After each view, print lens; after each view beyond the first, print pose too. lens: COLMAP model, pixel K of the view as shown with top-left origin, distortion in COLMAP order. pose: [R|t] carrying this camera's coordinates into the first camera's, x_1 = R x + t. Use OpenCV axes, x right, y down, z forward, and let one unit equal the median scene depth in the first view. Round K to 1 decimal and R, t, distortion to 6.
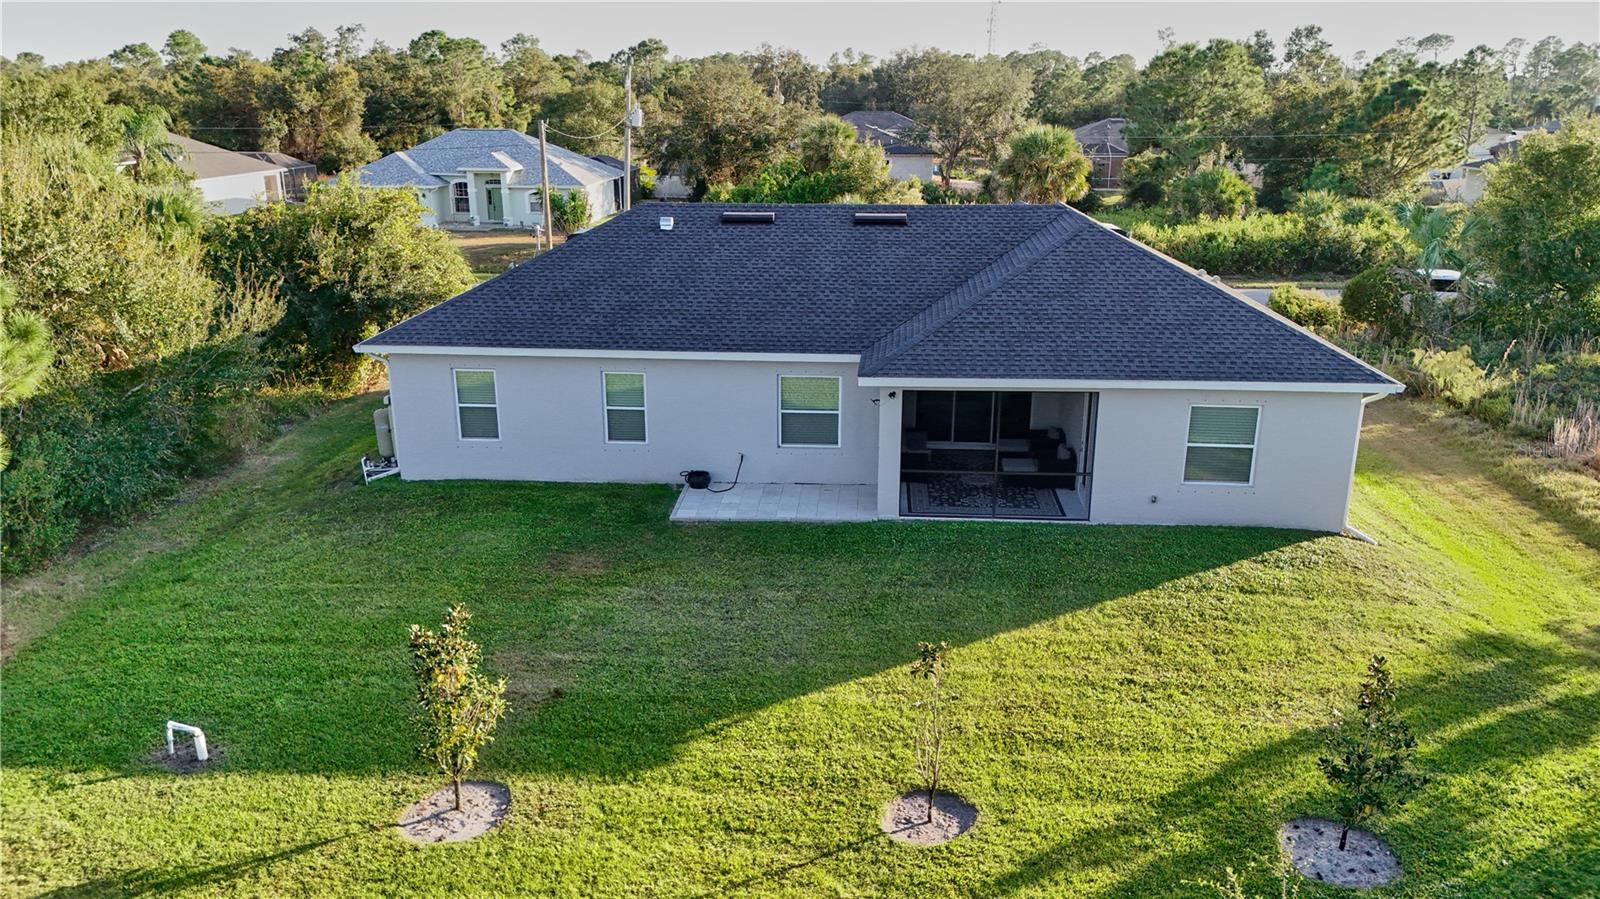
lens RADIAL K [[1179.4, 0, 798.1], [0, 1179.4, 441.3], [0, 0, 1]] dist [0.075126, -0.083901]
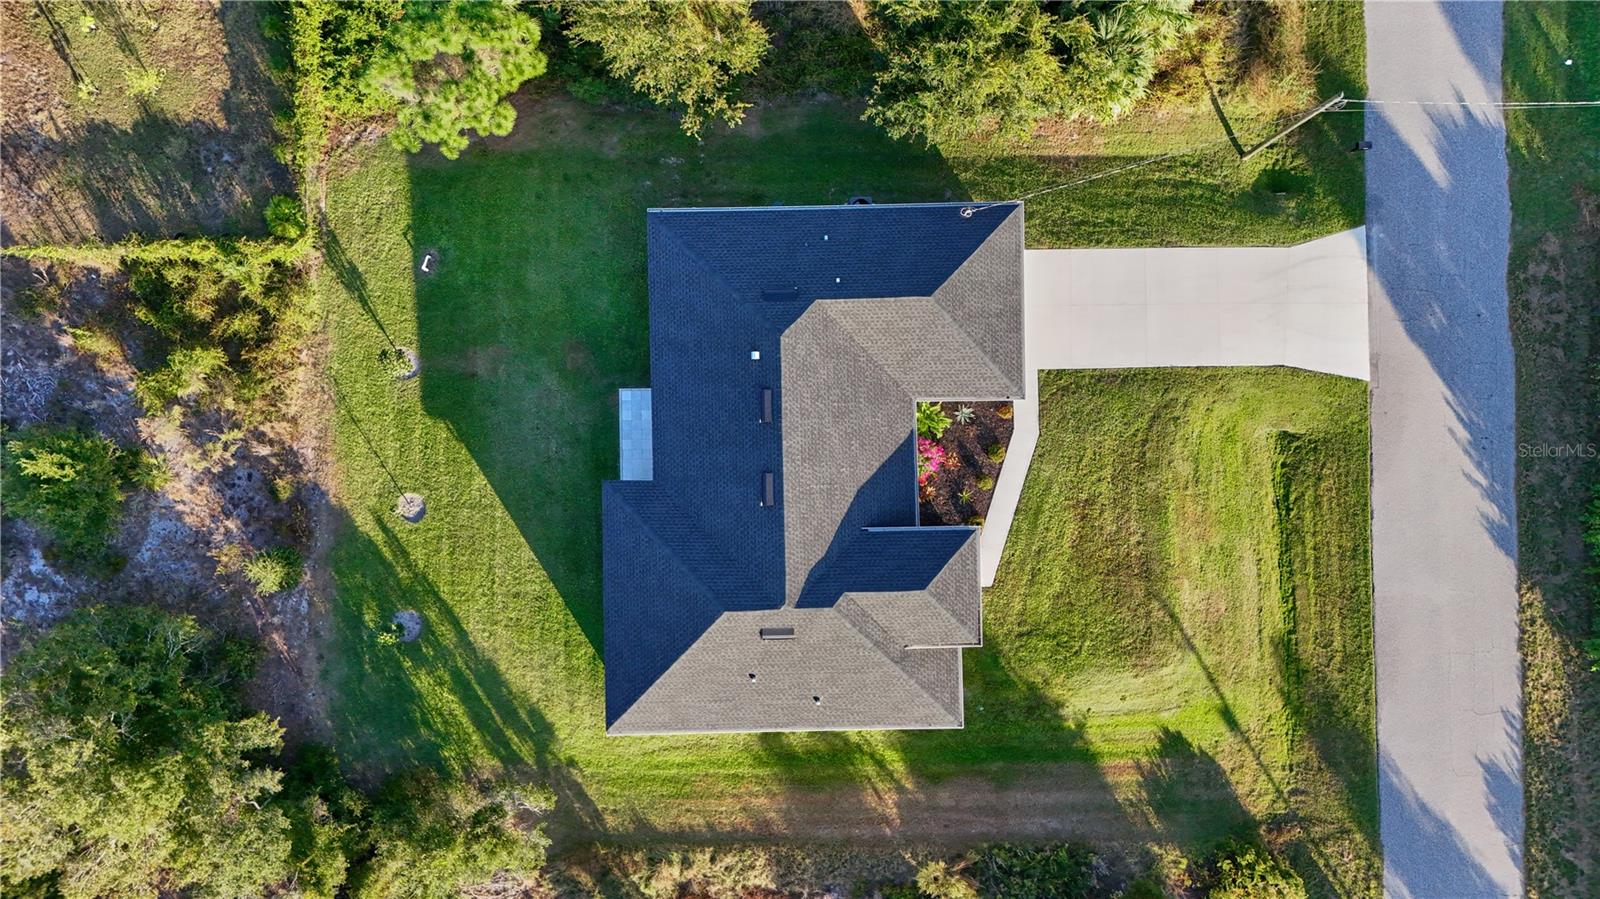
lens RADIAL K [[1179.4, 0, 790.0], [0, 1179.4, 458.3], [0, 0, 1]] dist [0.075126, -0.083901]
pose [[0.082184, 0.996584, 0.008141, 0.020085], [-0.289691, 0.016072, 0.956985, -1.934933], [0.953585, -0.081008, 0.290023, 0.650747]]
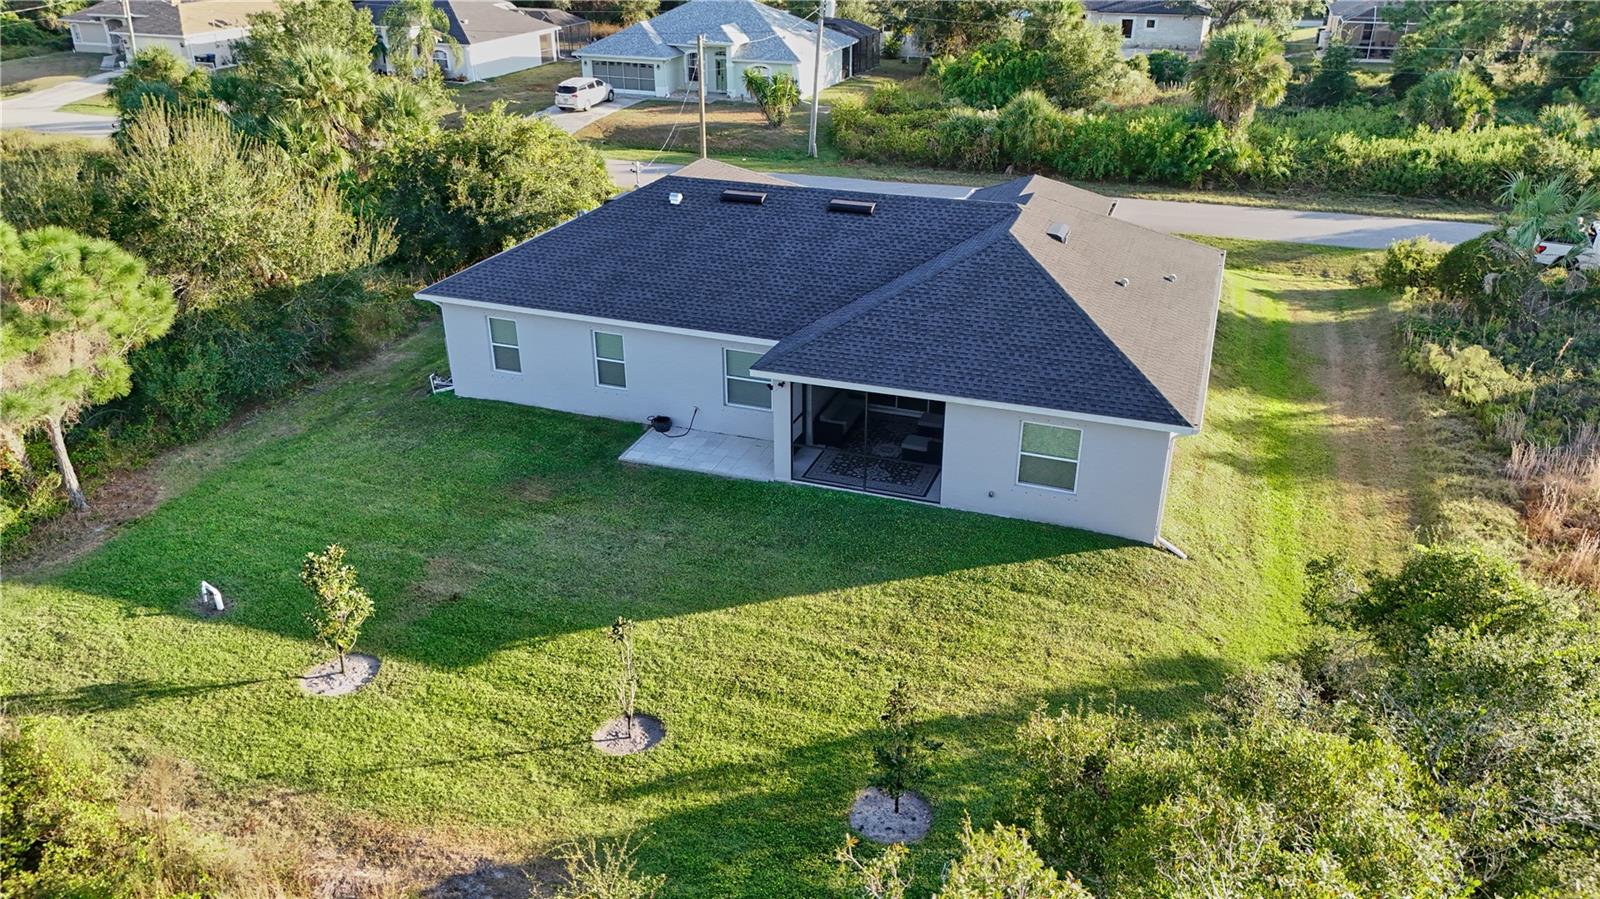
lens RADIAL K [[1179.4, 0, 799.6], [0, 1179.4, 447.1], [0, 0, 1]] dist [0.075126, -0.083901]
pose [[0.960411, 0.118476, -0.252138, 0.381042], [-0.078011, 0.983228, 0.164856, -0.164029], [0.267441, -0.138660, 0.953545, -0.148060]]
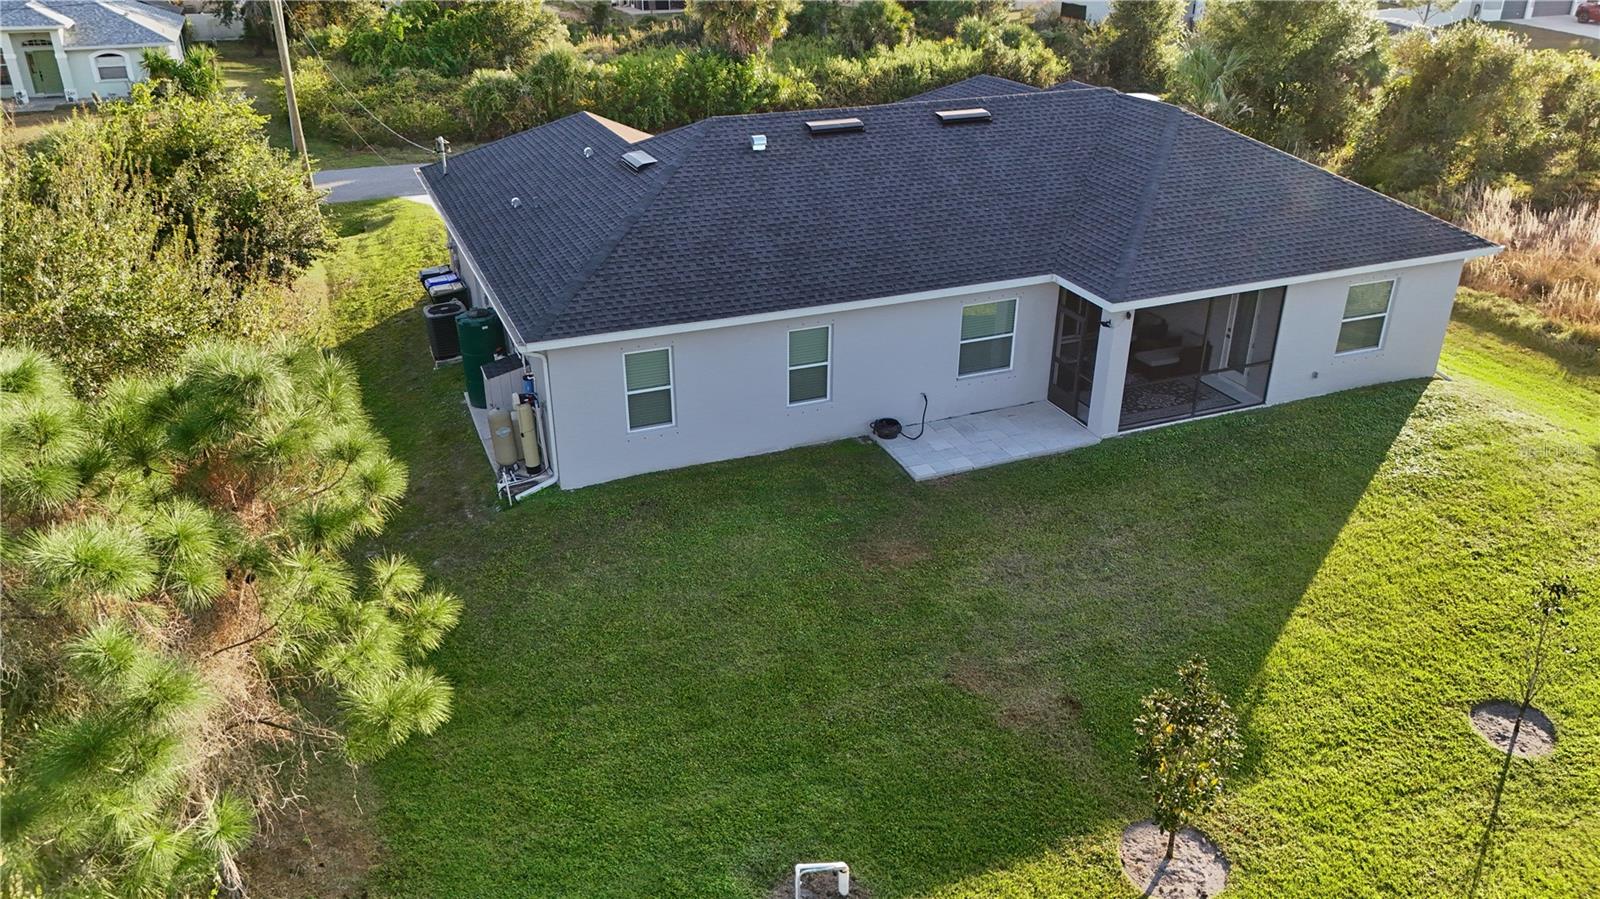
lens RADIAL K [[1179.4, 0, 796.9], [0, 1179.4, 448.6], [0, 0, 1]] dist [0.075126, -0.083901]
pose [[0.897543, -0.190833, 0.397492, -0.541700], [0.125137, 0.974669, 0.185370, -0.138747], [-0.422798, -0.116636, 0.898687, 0.193879]]
